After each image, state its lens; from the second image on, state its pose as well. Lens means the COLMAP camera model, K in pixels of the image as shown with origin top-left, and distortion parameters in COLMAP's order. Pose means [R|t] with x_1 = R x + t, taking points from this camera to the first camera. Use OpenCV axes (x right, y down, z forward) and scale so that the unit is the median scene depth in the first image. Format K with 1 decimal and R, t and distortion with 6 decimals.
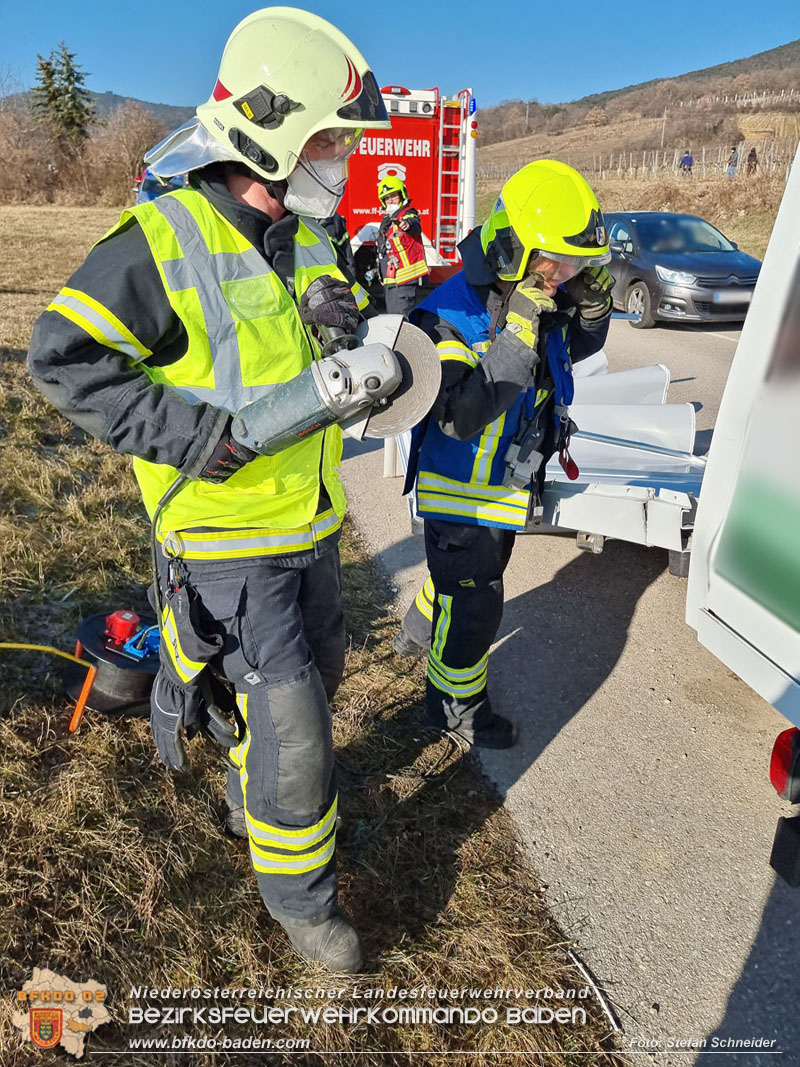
lens RADIAL K [[926.1, 0, 447.3], [0, 926.1, 543.1], [0, 0, 1]] dist [0.041329, -0.041036]
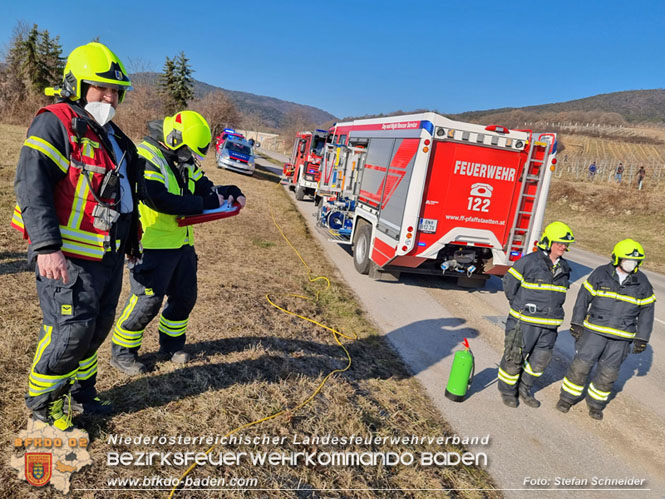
lens RADIAL K [[577.2, 0, 333.4], [0, 577.2, 251.7], [0, 0, 1]] dist [0.041329, -0.041036]
pose [[0.990229, 0.129501, -0.051729, -0.200377], [-0.136936, 0.973125, -0.185137, -0.155635], [0.026363, 0.190411, 0.981350, 0.274726]]
